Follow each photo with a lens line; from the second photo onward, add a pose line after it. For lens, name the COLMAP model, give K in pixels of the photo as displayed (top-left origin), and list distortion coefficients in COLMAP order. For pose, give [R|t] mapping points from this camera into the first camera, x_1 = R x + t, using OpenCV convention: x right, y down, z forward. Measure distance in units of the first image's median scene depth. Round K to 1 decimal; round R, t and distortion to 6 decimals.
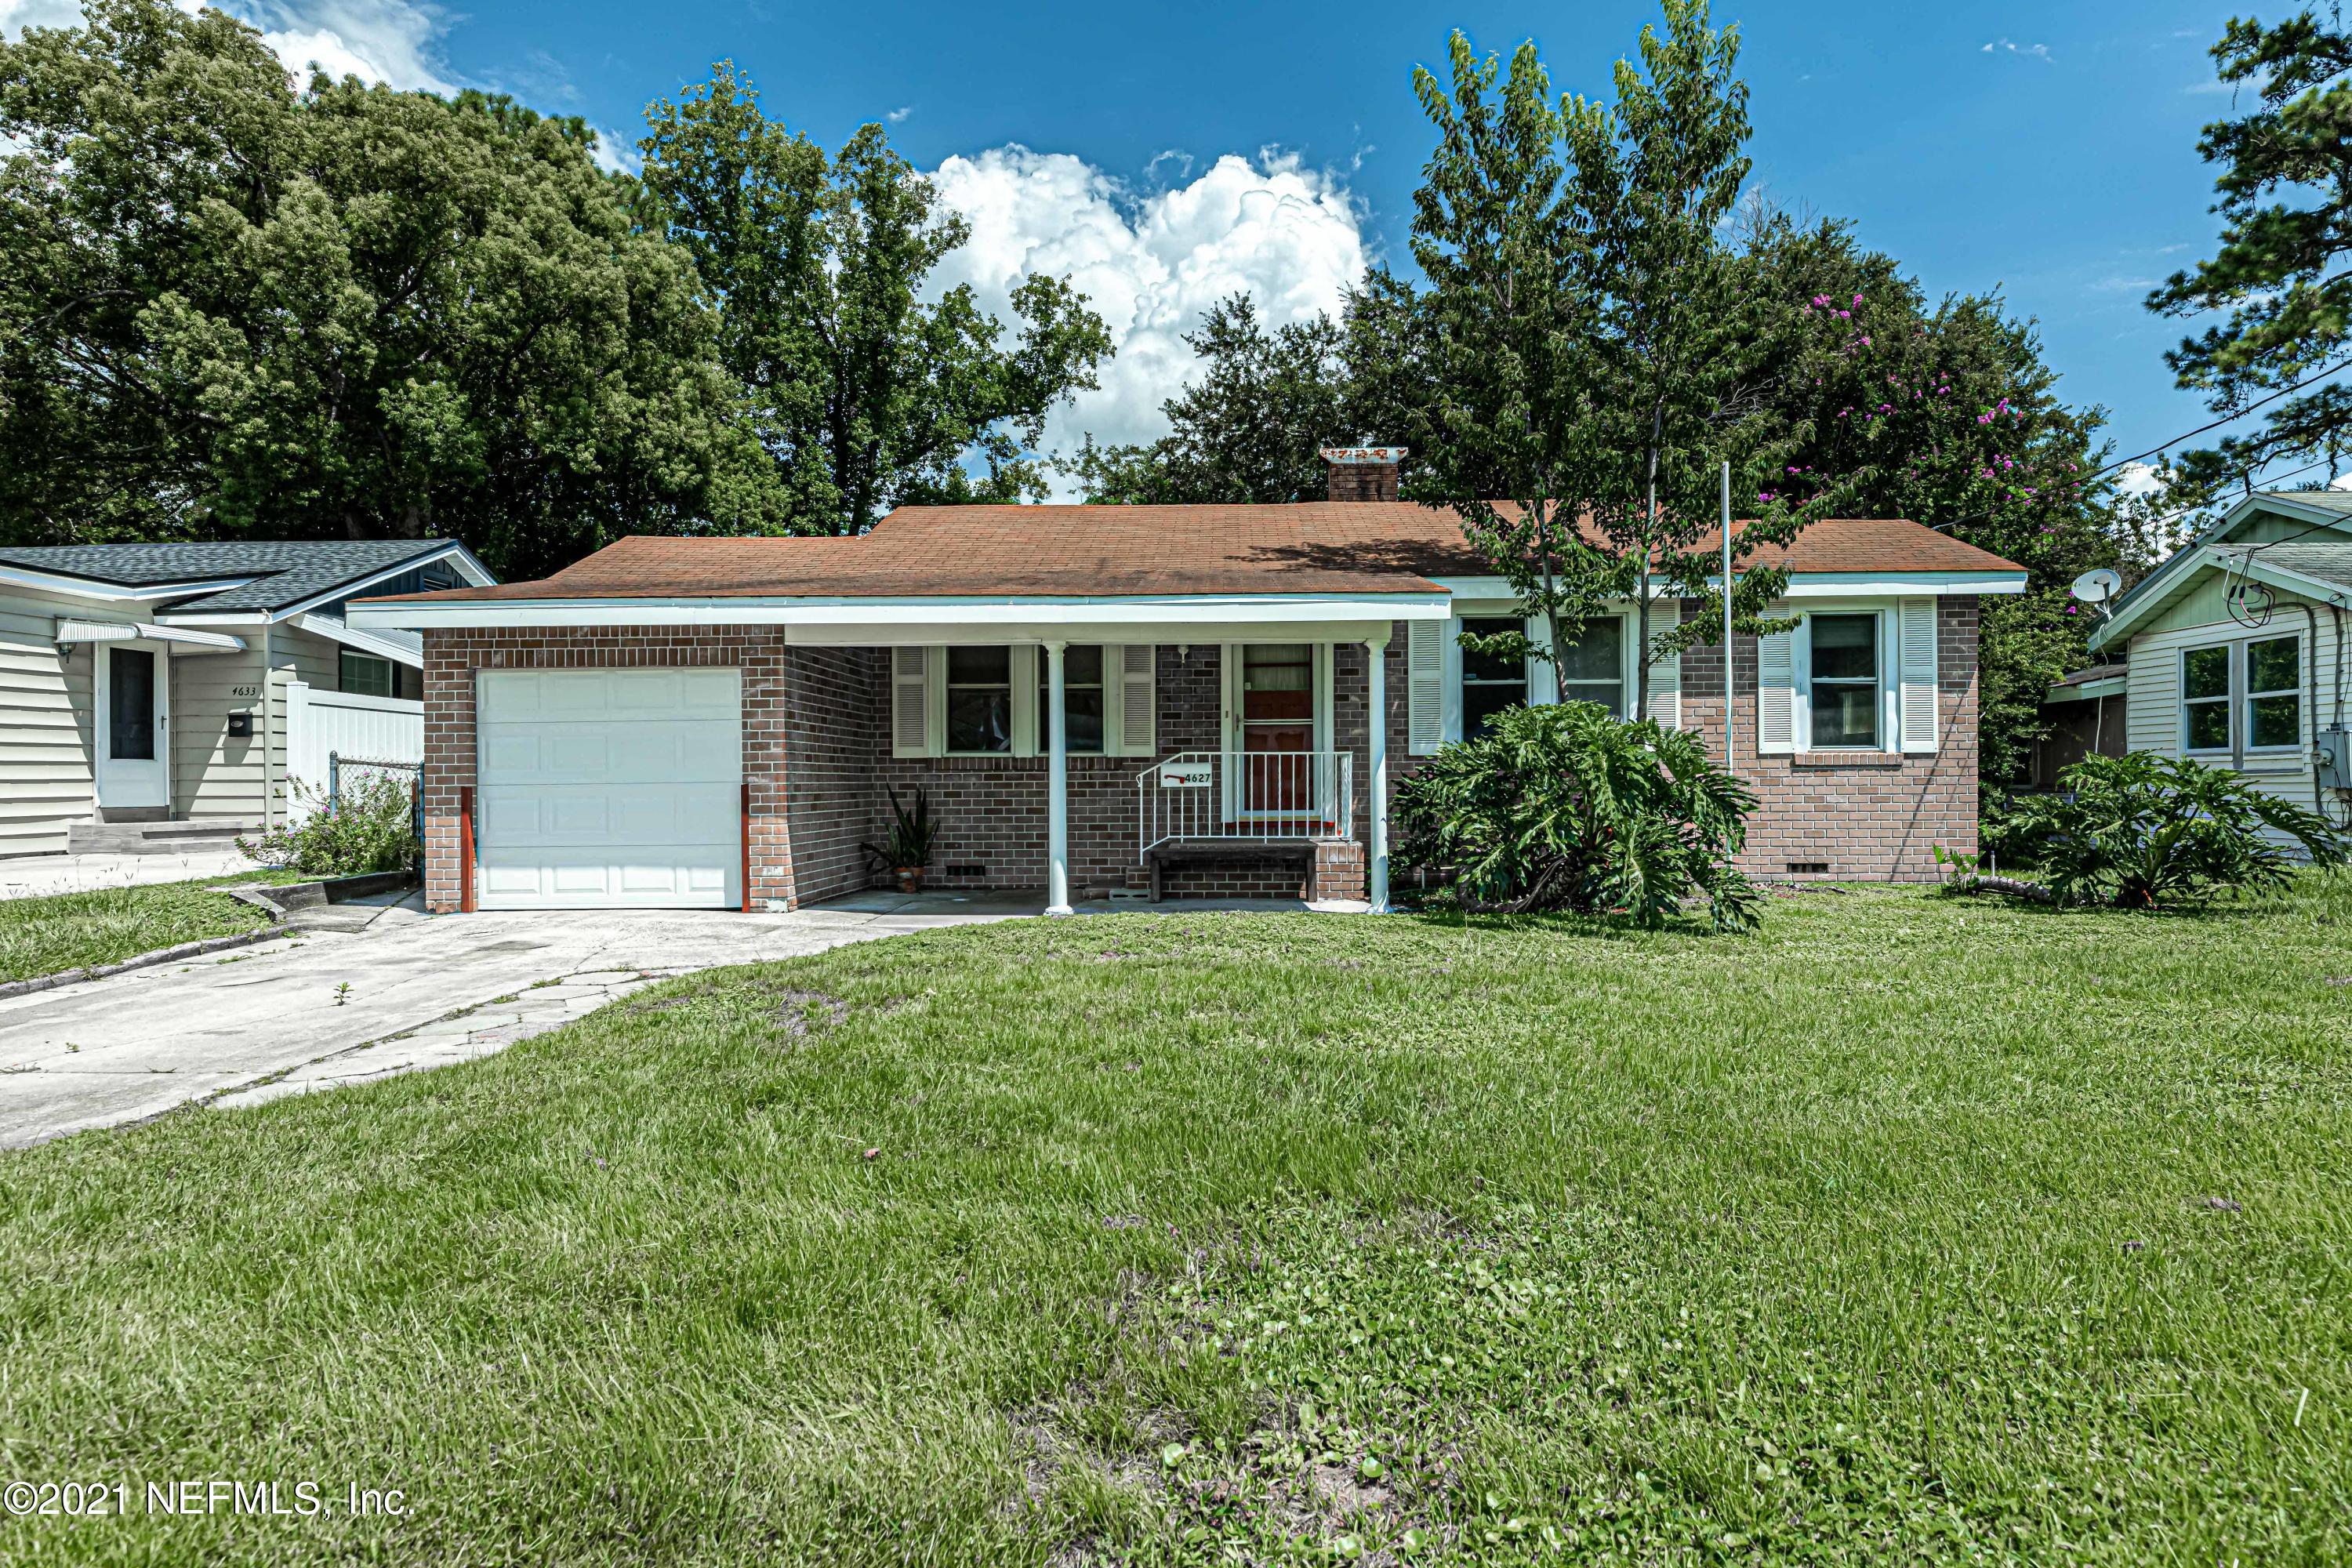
lens RADIAL K [[1278.4, 0, 1172.6], [0, 1278.4, 786.8], [0, 0, 1]] dist [-0.002071, -0.001137]
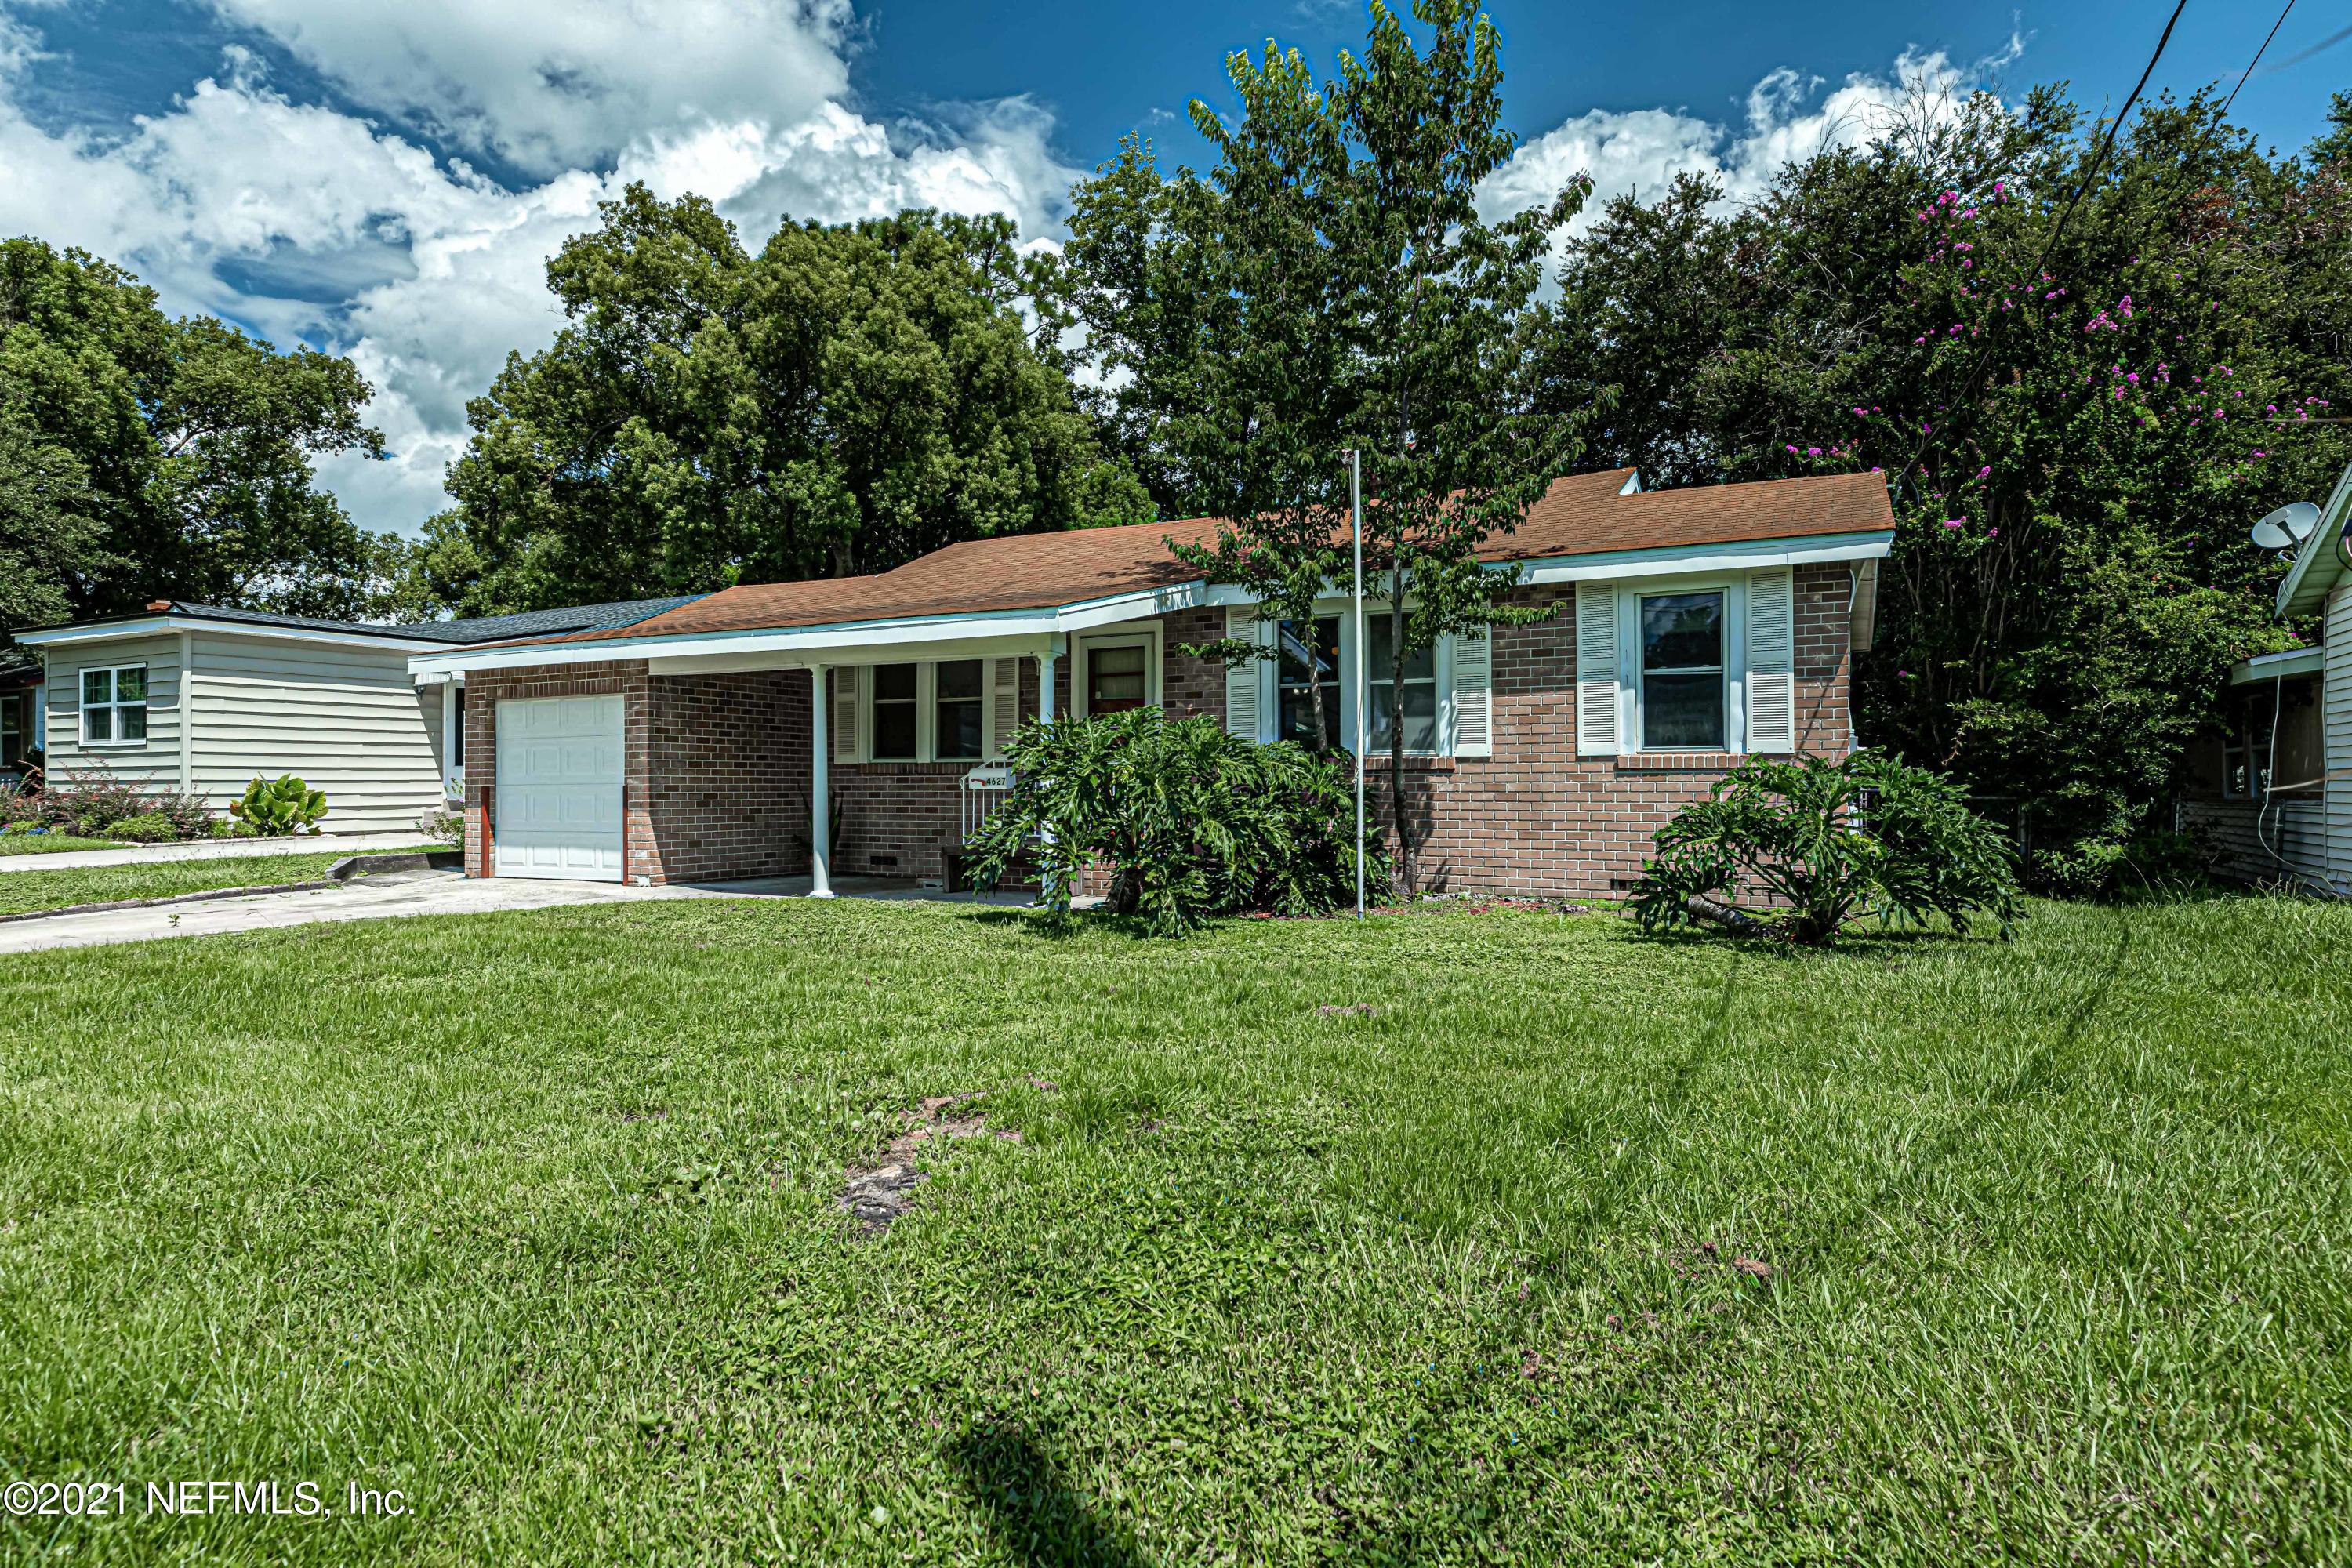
lens RADIAL K [[1269.5, 0, 1174.1], [0, 1269.5, 787.9], [0, 0, 1]] dist [0.003407, -0.000603]
pose [[0.903210, 0.005056, -0.429170, 0.584620], [-0.005430, 0.999985, 0.000354, -0.002302], [0.429165, 0.002010, 0.903224, 0.072834]]
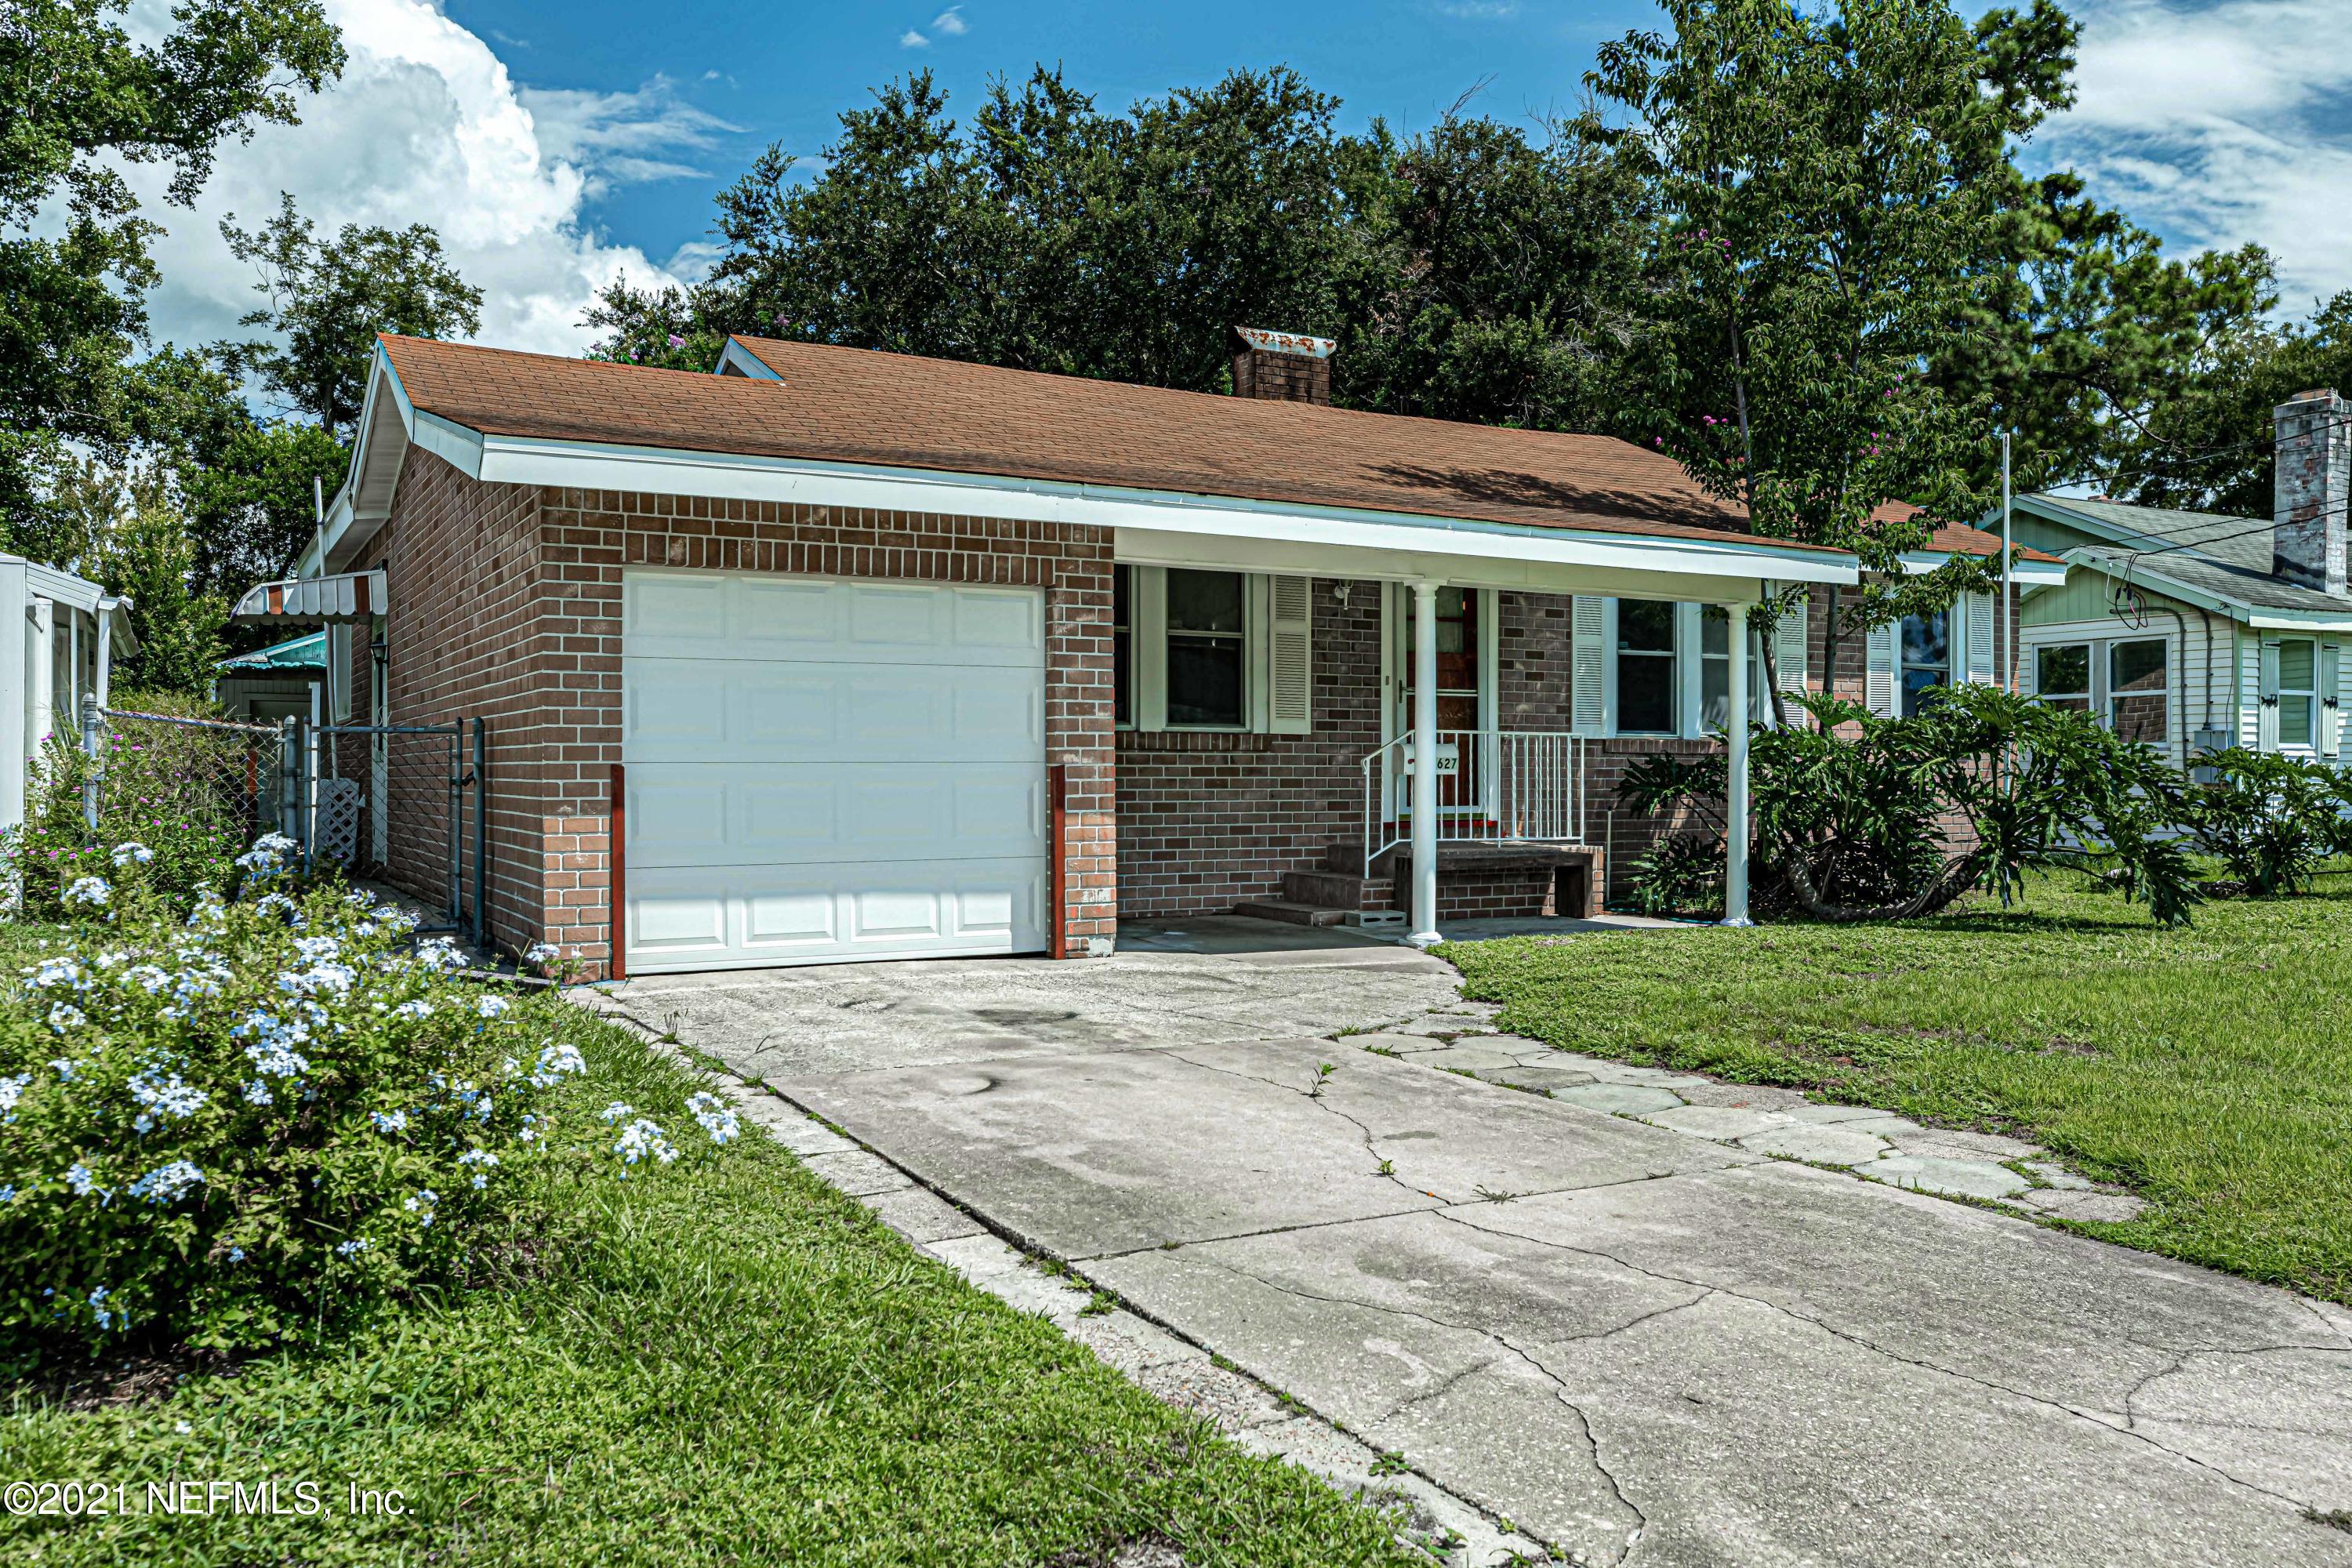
lens RADIAL K [[1863.3, 0, 1181.6], [0, 1863.3, 772.7], [0, 0, 1]] dist [-0.001976, -0.007477]
pose [[0.854686, 0.007492, 0.519092, -0.648550], [-0.004333, 0.999964, -0.007298, 0.007108], [-0.519128, 0.003988, 0.854687, 0.114461]]
